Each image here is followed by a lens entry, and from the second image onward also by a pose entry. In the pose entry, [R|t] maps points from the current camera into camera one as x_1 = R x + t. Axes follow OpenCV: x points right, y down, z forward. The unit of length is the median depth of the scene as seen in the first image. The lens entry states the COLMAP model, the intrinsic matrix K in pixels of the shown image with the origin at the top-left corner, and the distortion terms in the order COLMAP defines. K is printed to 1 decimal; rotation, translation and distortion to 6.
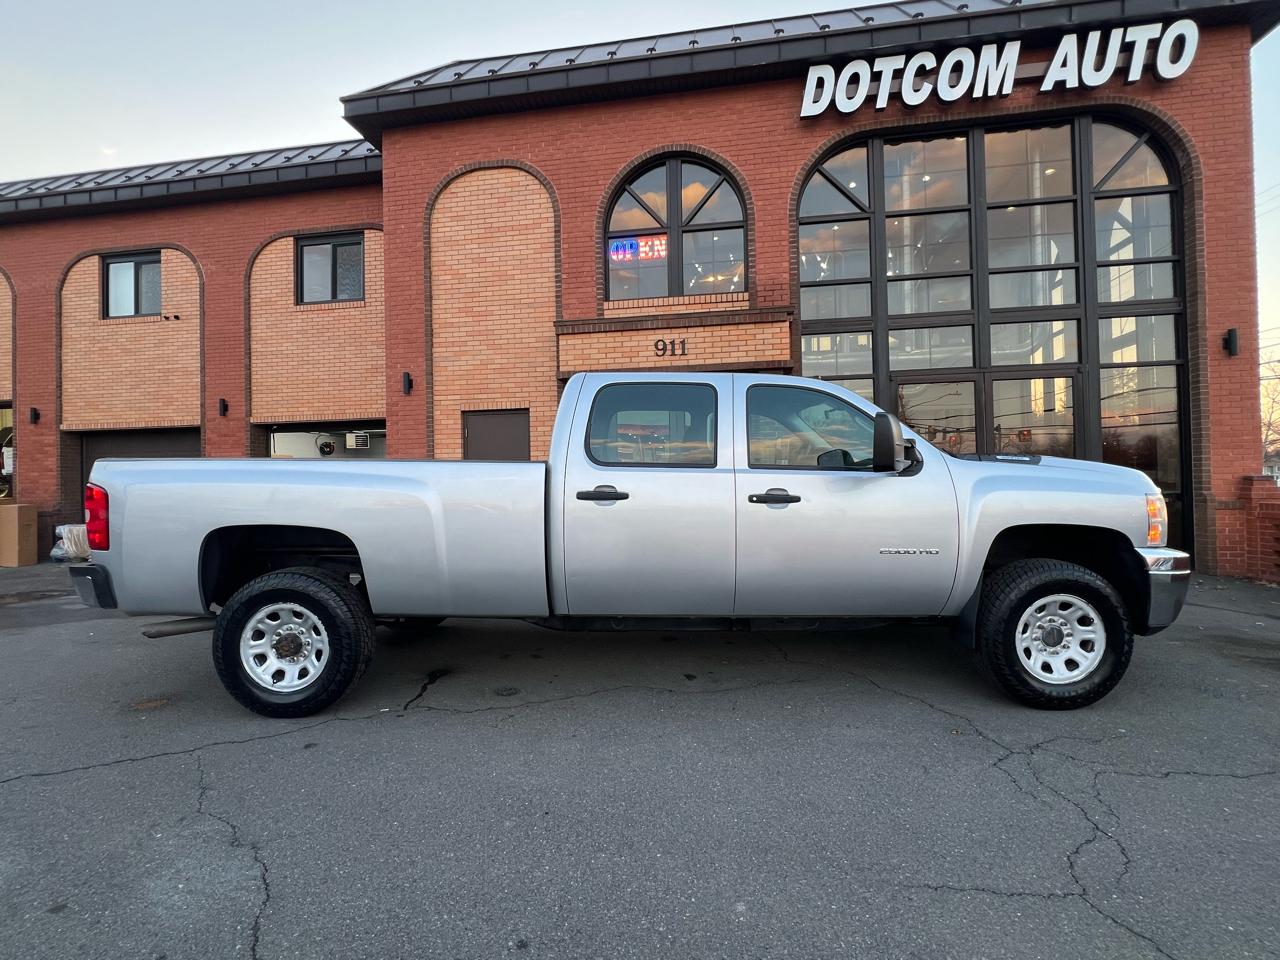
lens RADIAL K [[581.1, 0, 637.0], [0, 581.1, 478.5], [0, 0, 1]] dist [-0.000786, -0.000597]
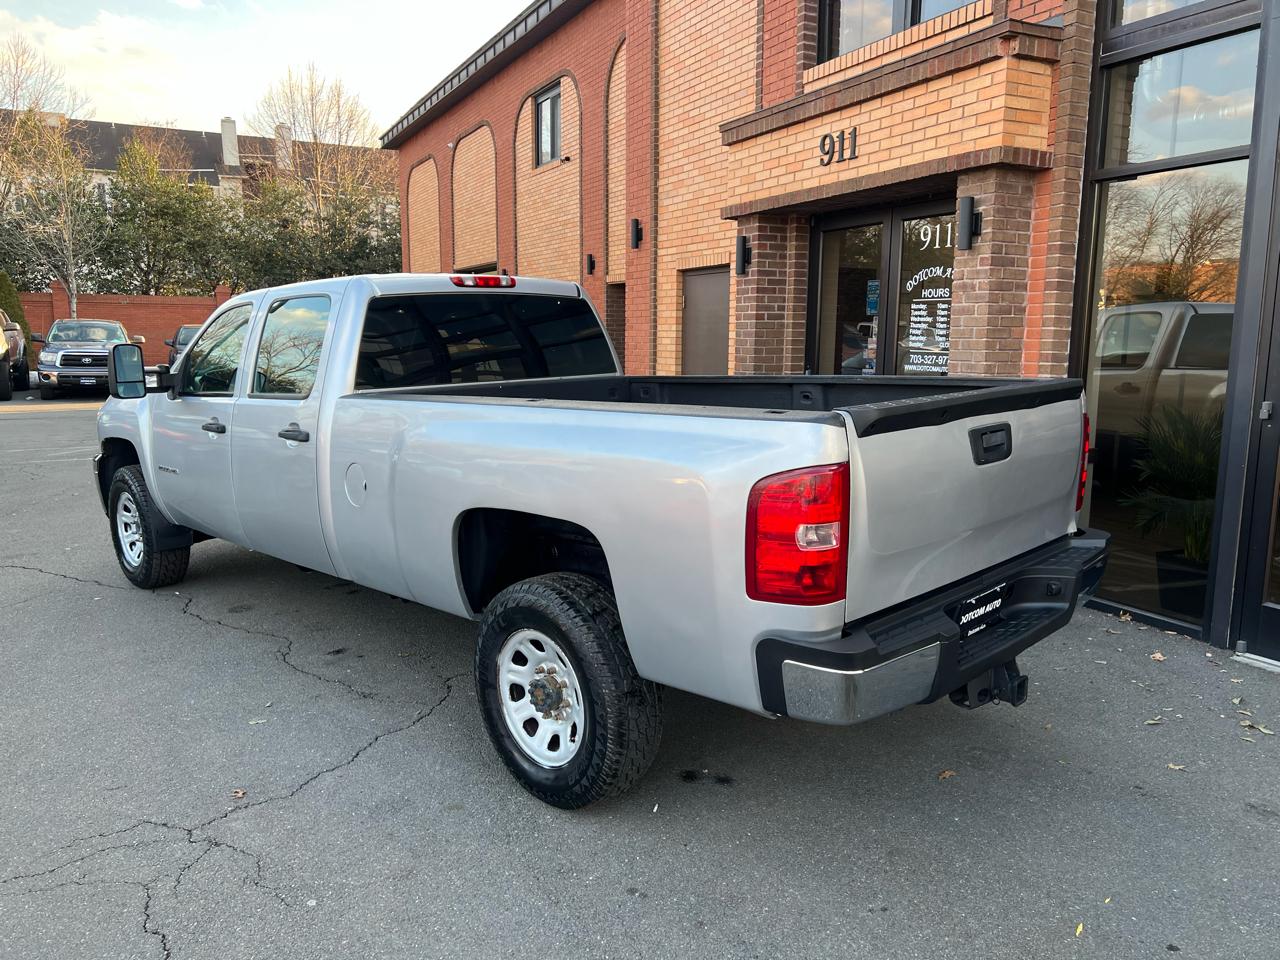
lens RADIAL K [[960.7, 0, 648.7], [0, 960.7, 479.0], [0, 0, 1]] dist [0.053712, -0.059206]
pose [[0.590100, 0.141078, -0.794908, 0.669701], [-0.010178, 0.985835, 0.167408, -0.063532], [0.807266, -0.090697, 0.583178, 0.276685]]
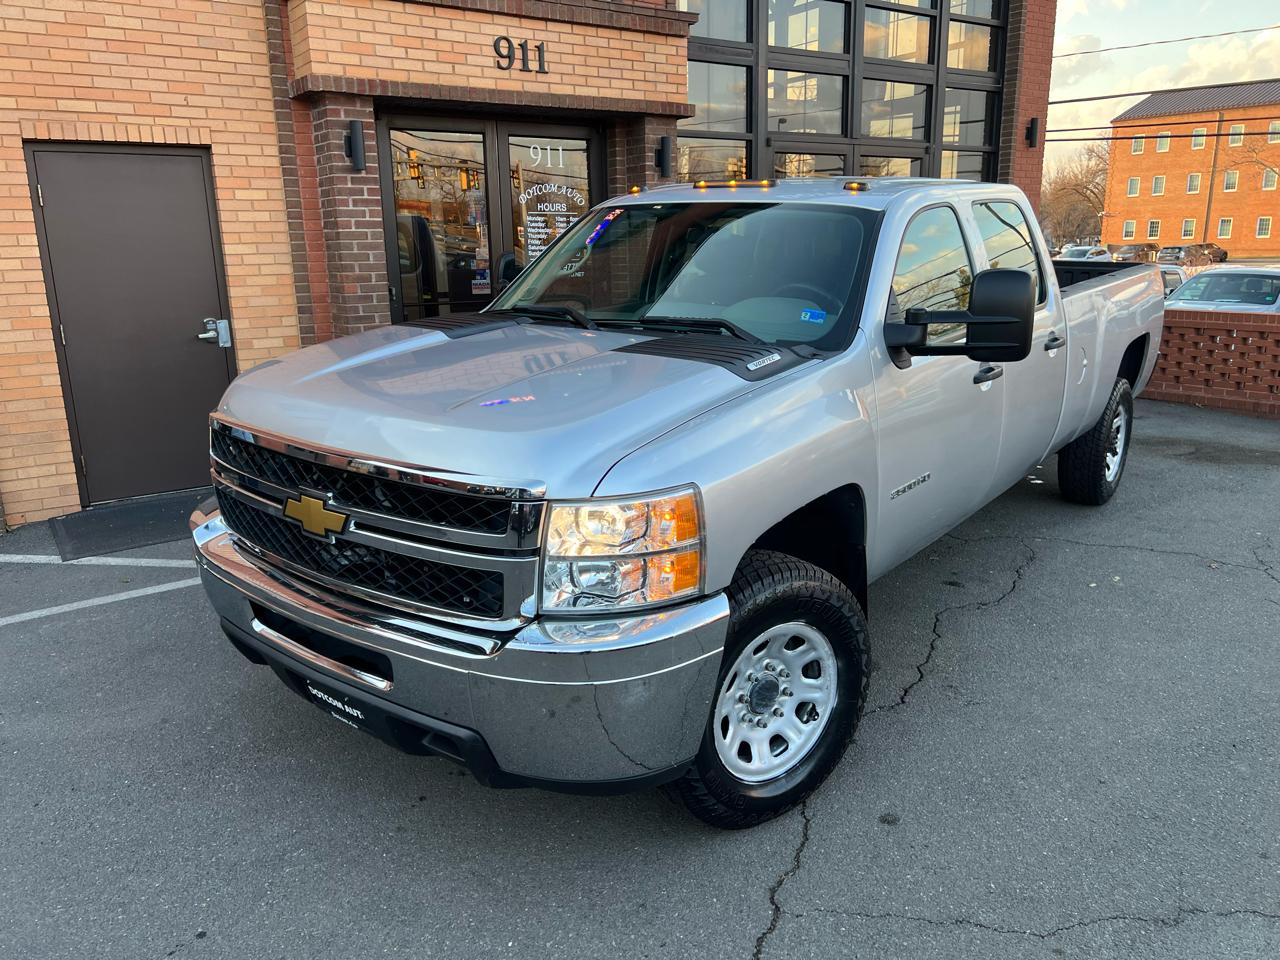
lens RADIAL K [[960.7, 0, 643.0], [0, 960.7, 482.6], [0, 0, 1]] dist [0.053712, -0.059206]
pose [[0.720746, -0.165570, 0.673135, -0.506654], [-0.001139, 0.970772, 0.239999, -0.048955], [-0.693198, -0.173746, 0.699492, 0.191955]]
